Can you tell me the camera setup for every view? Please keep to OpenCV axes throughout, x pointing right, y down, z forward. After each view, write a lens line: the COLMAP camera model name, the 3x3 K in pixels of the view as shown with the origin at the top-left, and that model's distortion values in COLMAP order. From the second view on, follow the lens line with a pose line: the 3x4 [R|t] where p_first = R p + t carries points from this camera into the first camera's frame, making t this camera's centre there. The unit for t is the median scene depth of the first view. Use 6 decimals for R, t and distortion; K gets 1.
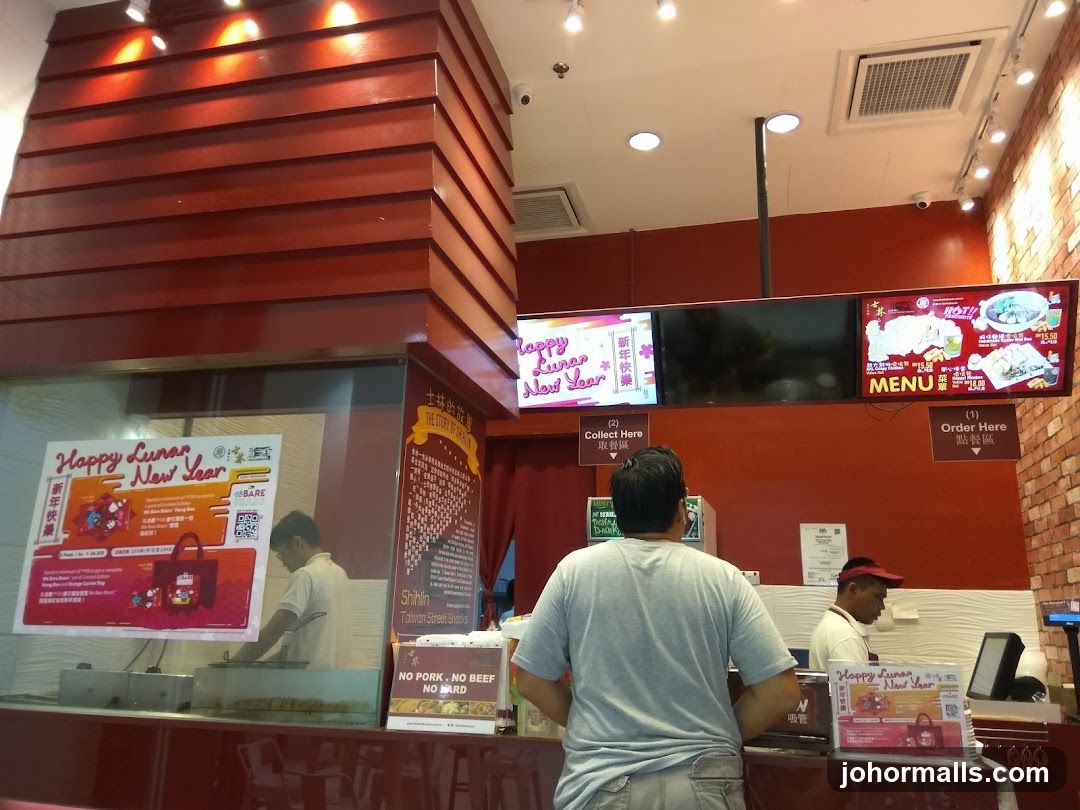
lens RADIAL K [[781.3, 0, 540.0], [0, 781.3, 405.0], [0, 0, 1]] dist [0.007131, -0.057657]
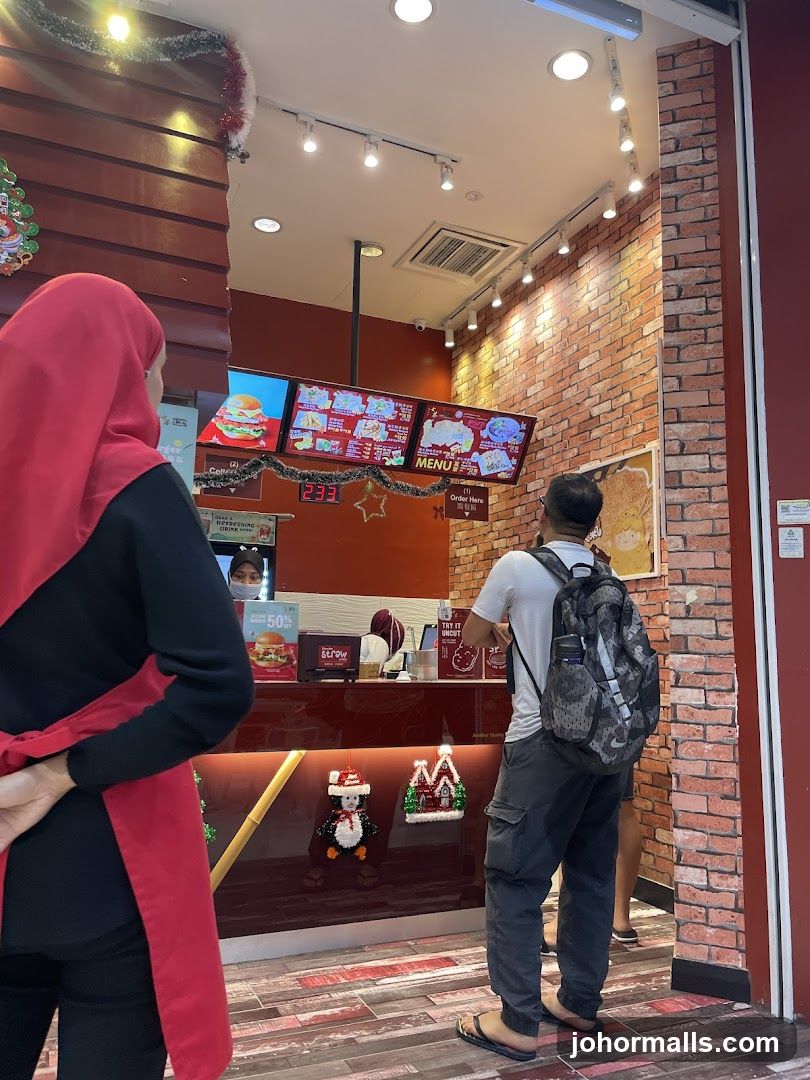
lens RADIAL K [[781.3, 0, 405.0], [0, 781.3, 540.0], [0, 0, 1]] dist [0.007131, -0.057657]
pose [[0.761205, 0.060302, 0.645701, -0.559189], [-0.155088, 0.983704, 0.090963, -0.010800], [-0.629694, -0.169382, 0.758153, -0.139975]]
